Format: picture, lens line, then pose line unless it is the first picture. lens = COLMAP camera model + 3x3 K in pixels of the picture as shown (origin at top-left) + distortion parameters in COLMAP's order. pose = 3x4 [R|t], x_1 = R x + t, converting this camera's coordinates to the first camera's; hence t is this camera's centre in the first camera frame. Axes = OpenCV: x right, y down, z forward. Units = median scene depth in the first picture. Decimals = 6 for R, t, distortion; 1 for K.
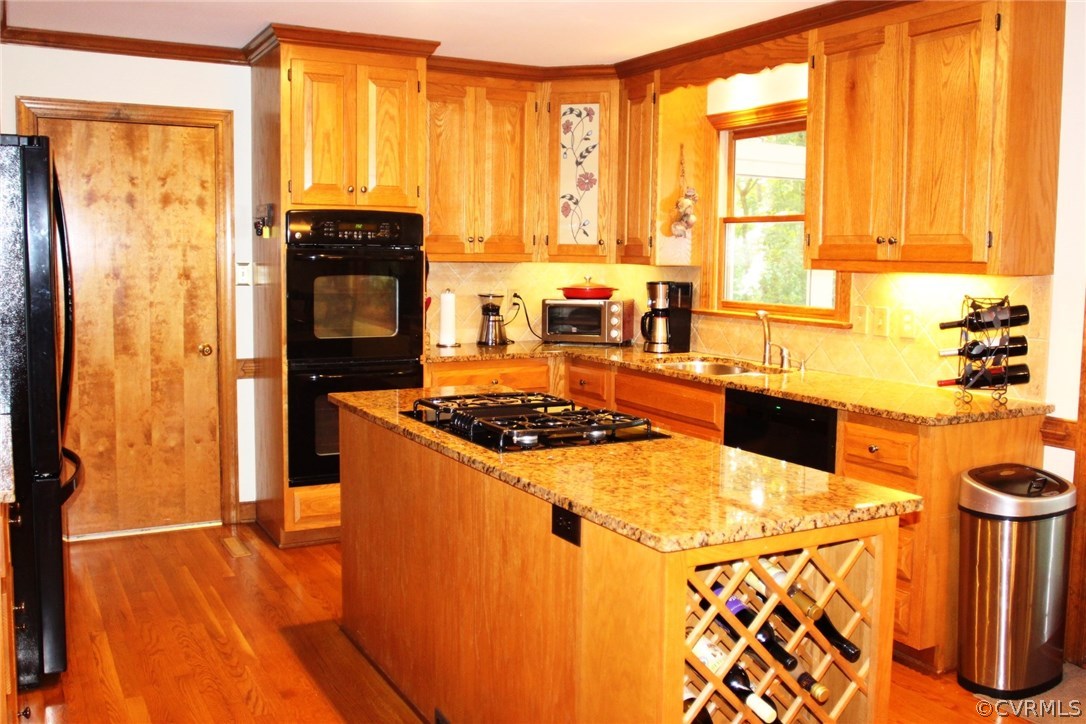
lens RADIAL K [[1009.7, 0, 542.5], [0, 1009.7, 341.5], [0, 0, 1]] dist [-0.045938, -0.002162]
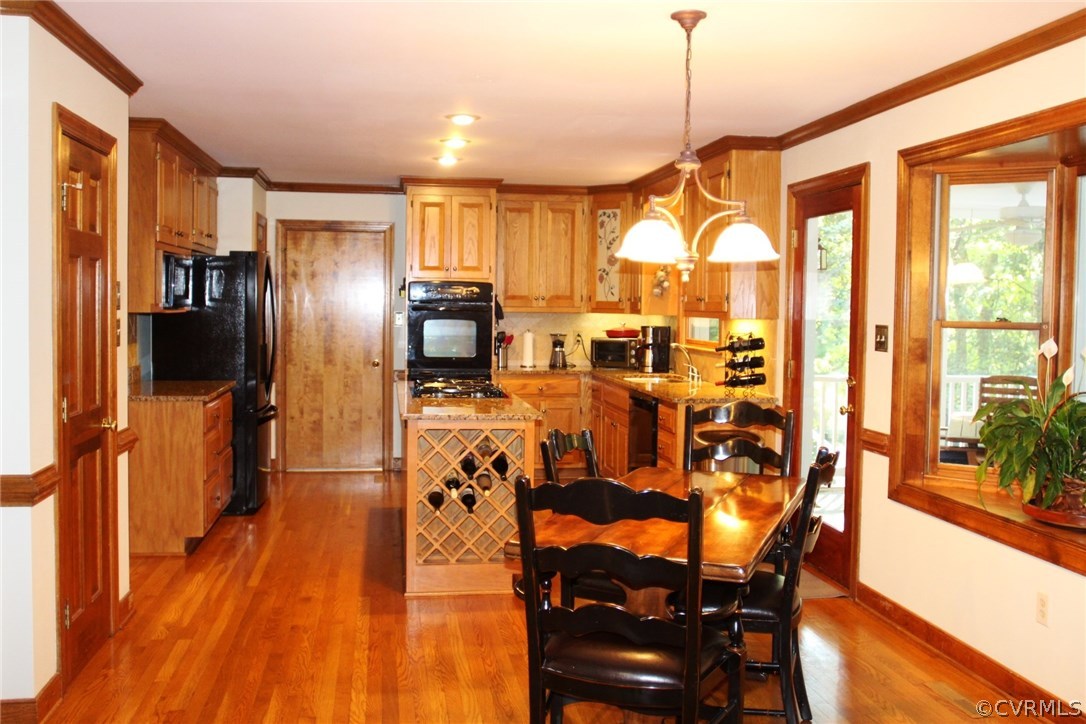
lens RADIAL K [[1009.7, 0, 542.5], [0, 1009.7, 341.5], [0, 0, 1]] dist [-0.045938, -0.002162]
pose [[0.943293, 0.013438, -0.331690, 0.479441], [-0.031029, 0.998375, -0.047793, 0.042557], [0.330509, 0.055375, 0.942177, -0.490110]]
